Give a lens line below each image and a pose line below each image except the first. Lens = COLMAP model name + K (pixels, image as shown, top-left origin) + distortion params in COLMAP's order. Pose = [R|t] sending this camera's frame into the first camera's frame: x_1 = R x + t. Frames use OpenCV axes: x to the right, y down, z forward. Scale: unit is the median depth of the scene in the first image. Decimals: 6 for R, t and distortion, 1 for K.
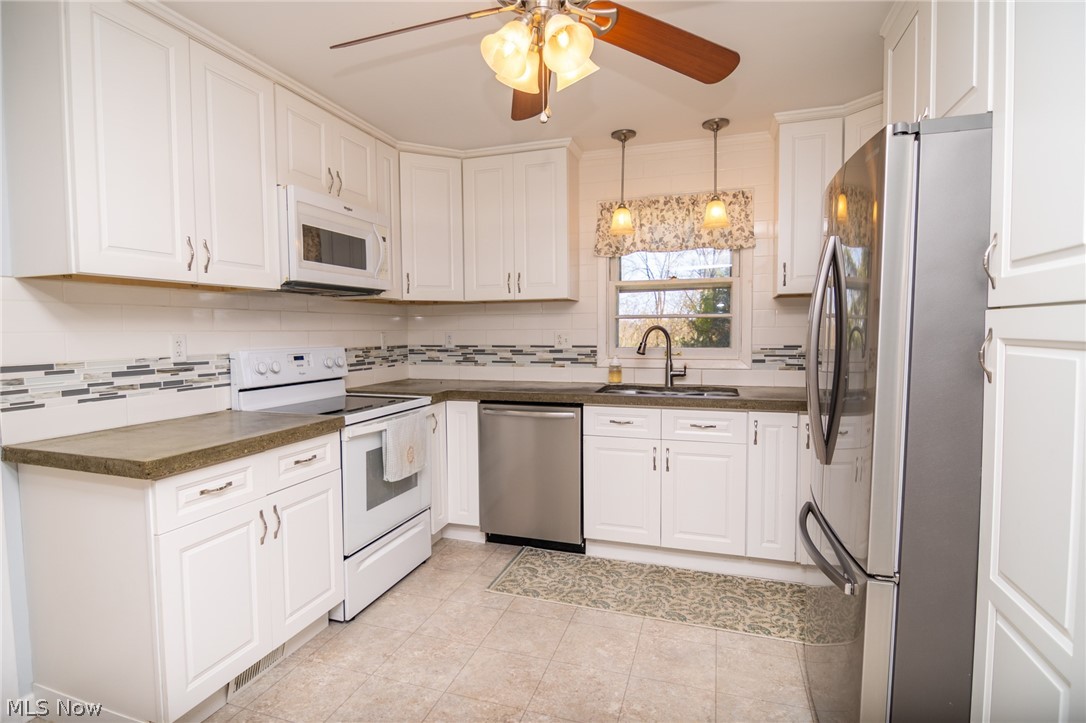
lens RADIAL K [[563.7, 0, 505.9], [0, 563.7, 363.3], [0, 0, 1]] dist [0.005201, 0.000095]
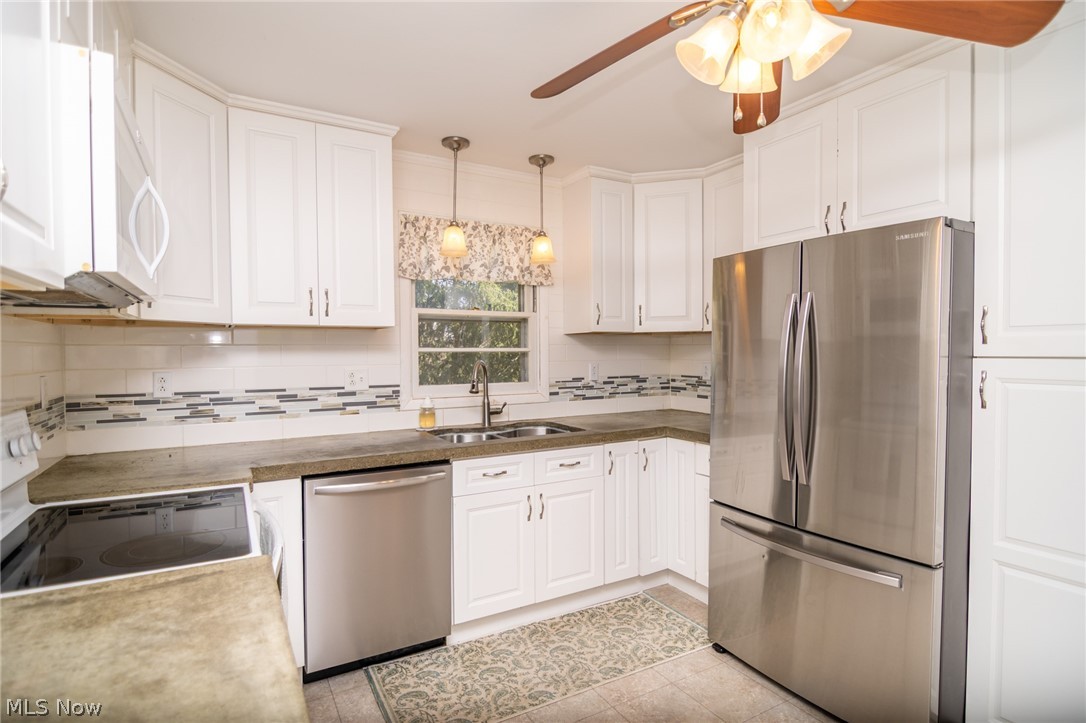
lens RADIAL K [[563.7, 0, 505.9], [0, 563.7, 363.3], [0, 0, 1]] dist [0.005201, 0.000095]
pose [[0.648677, -0.014025, 0.760935, -0.391689], [0.045918, 0.998730, -0.020736, -0.041100], [-0.759678, 0.048392, 0.648497, 0.371898]]
